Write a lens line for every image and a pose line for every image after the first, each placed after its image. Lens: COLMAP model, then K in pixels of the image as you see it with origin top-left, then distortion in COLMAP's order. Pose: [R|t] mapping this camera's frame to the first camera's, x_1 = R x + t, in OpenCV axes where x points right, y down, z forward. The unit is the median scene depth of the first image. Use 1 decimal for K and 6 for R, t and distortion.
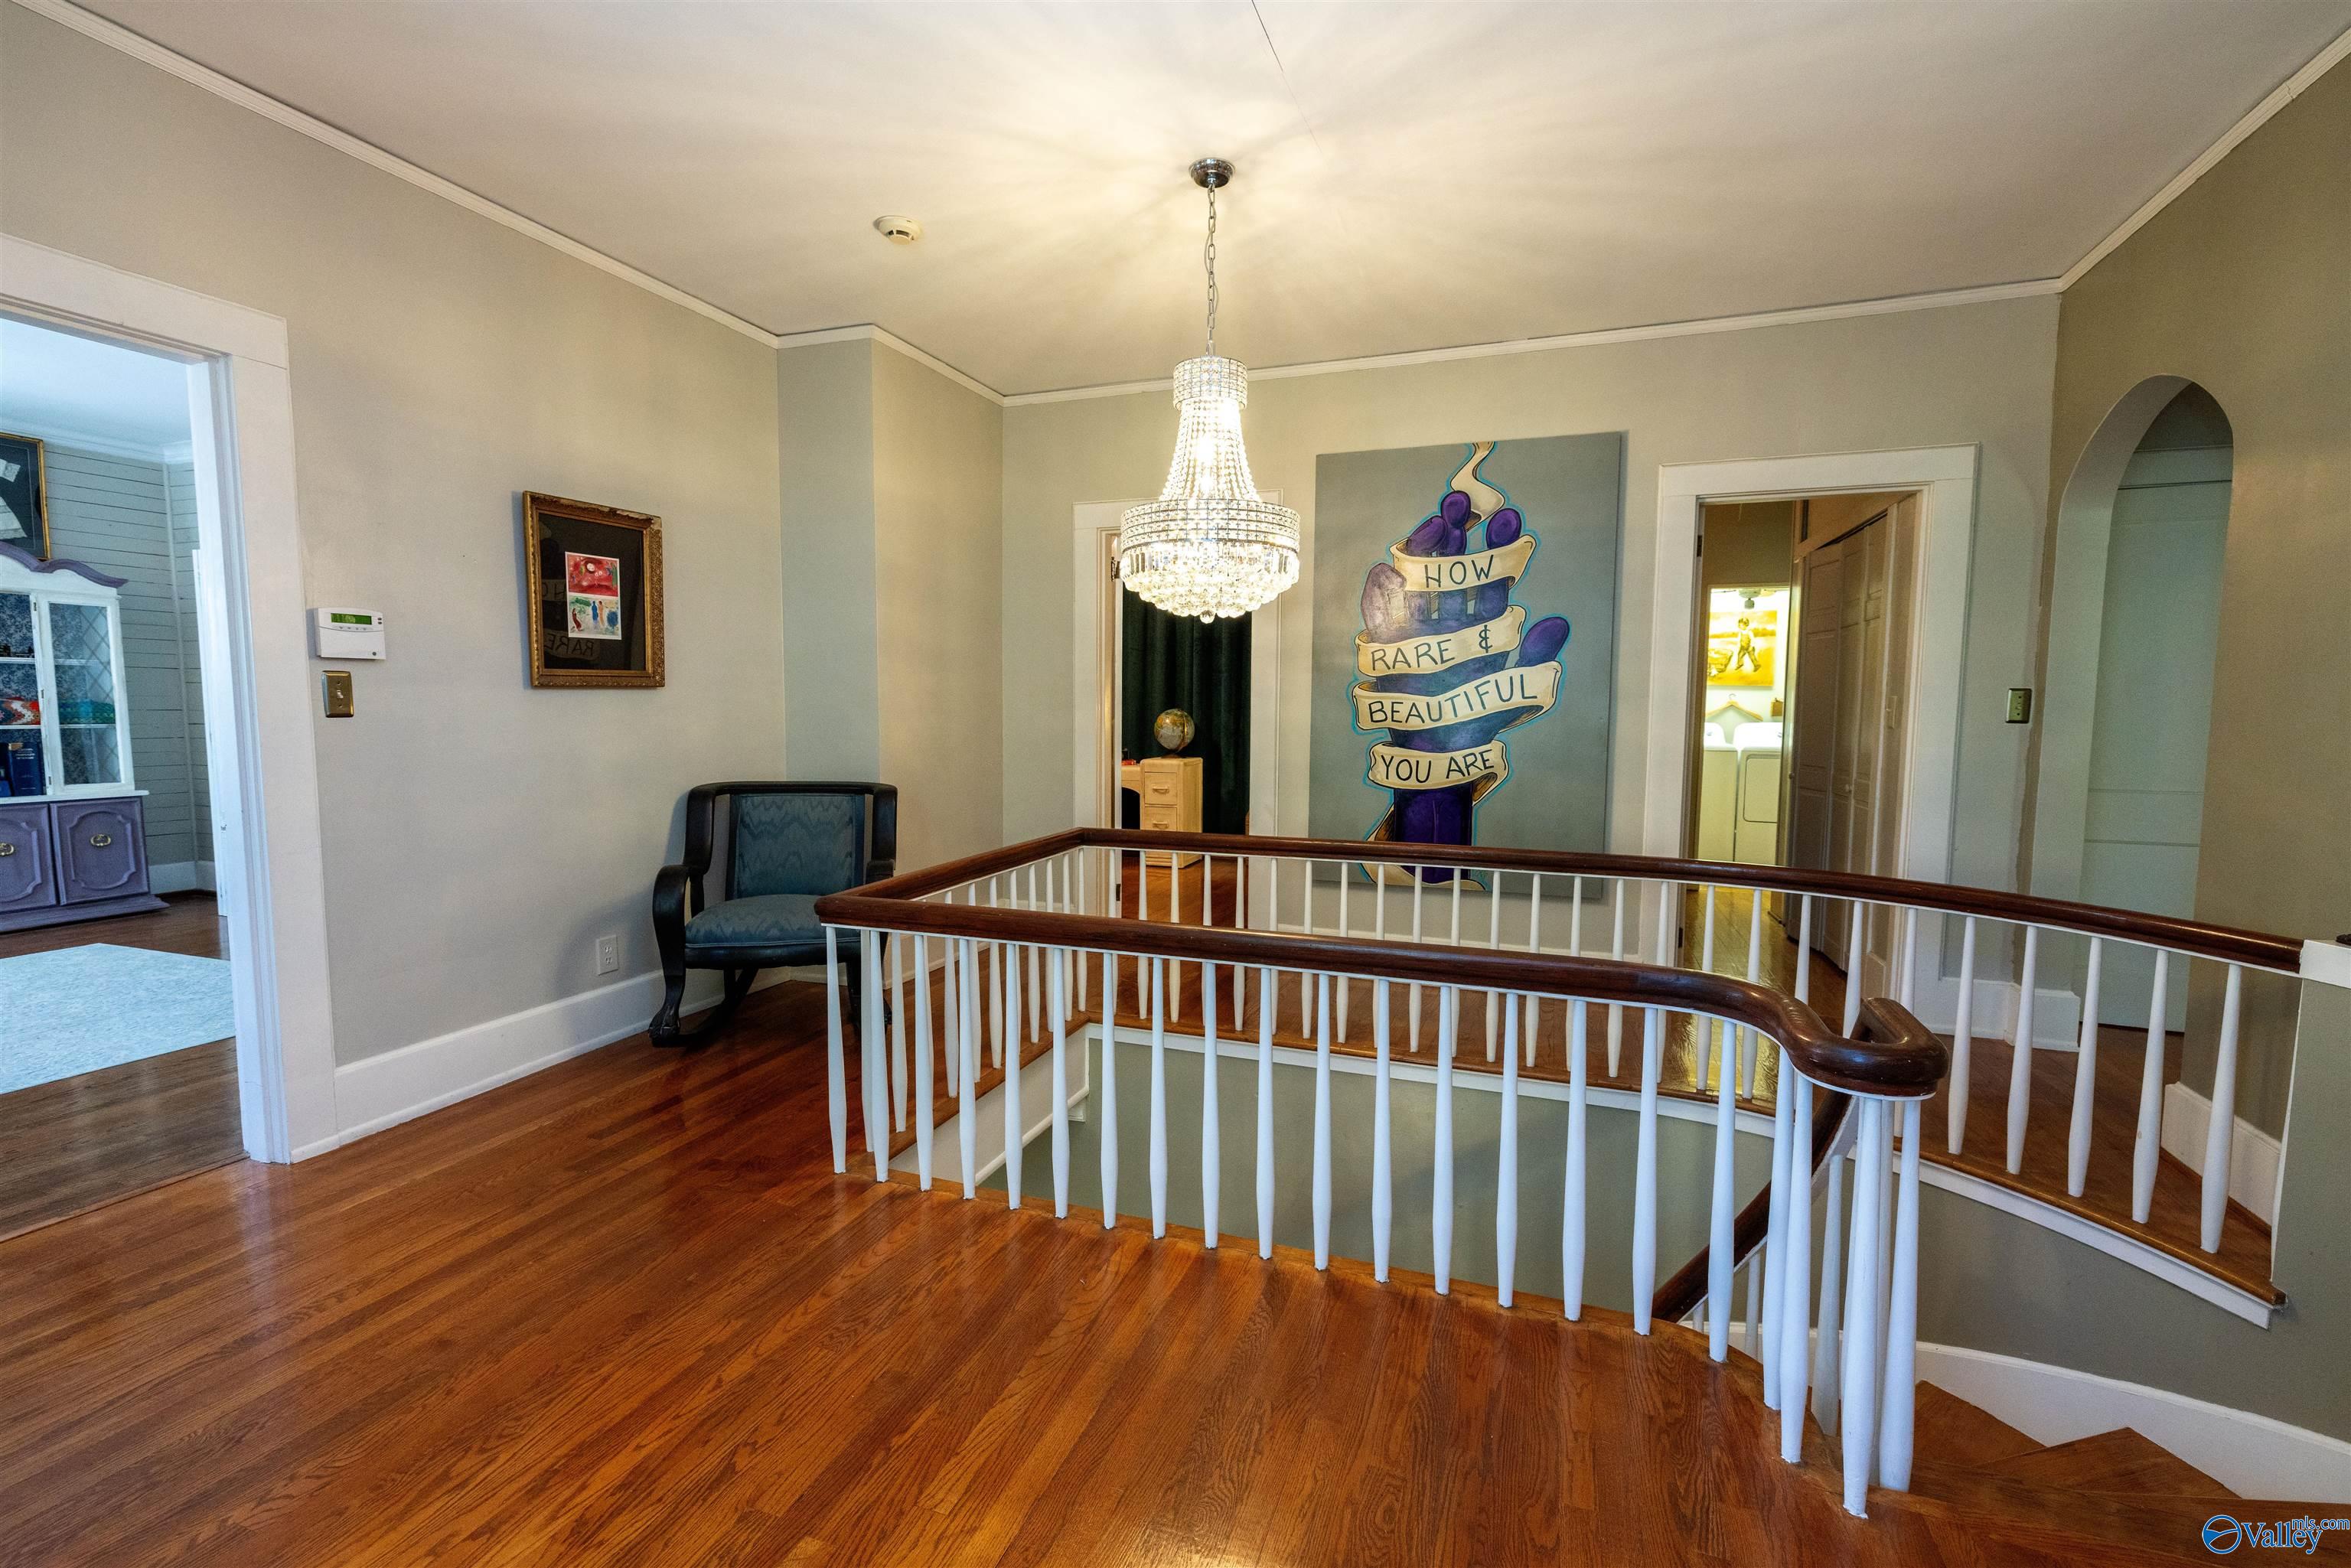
lens RADIAL K [[995.0, 0, 1181.1], [0, 995.0, 781.3], [0, 0, 1]] dist [0.001871, 0.000551]
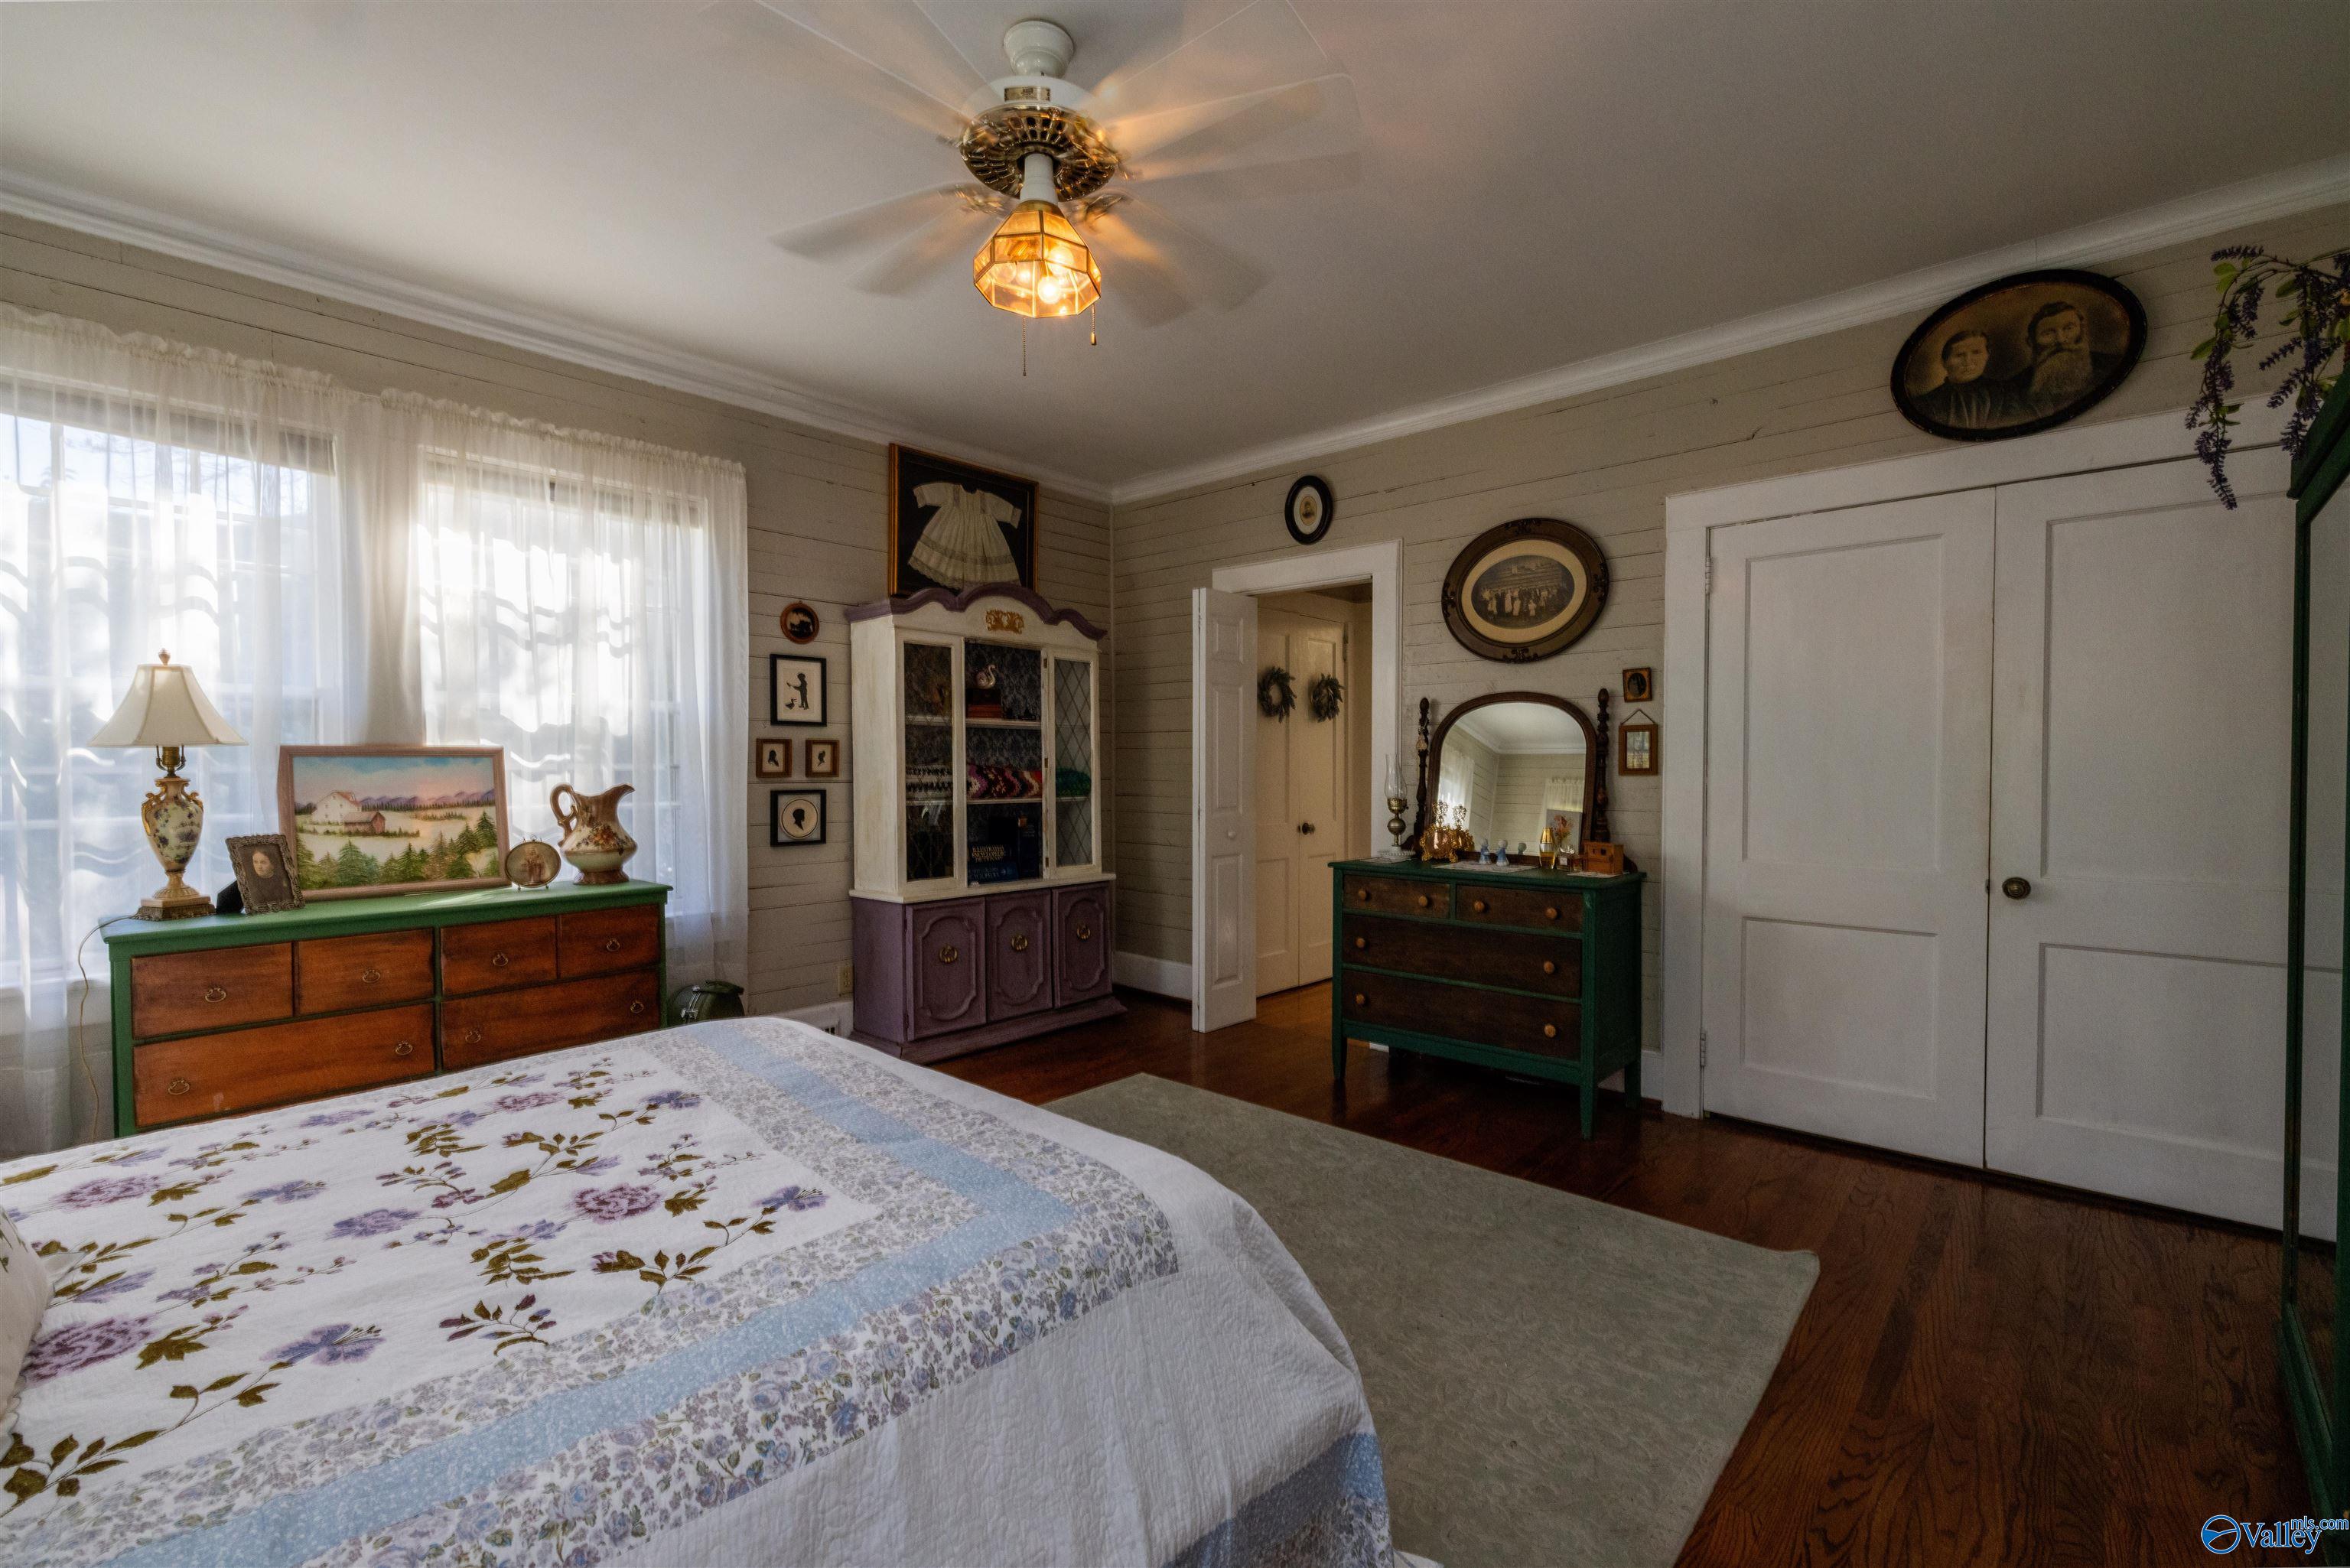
lens RADIAL K [[994.6, 0, 1169.6], [0, 994.6, 783.0], [0, 0, 1]] dist [0.001871, 0.000551]
pose [[0.921223, 0.002061, -0.389029, -0.685817], [-0.024891, 0.998249, -0.053655, -0.024696], [0.388237, 0.059112, 0.919662, 0.237319]]
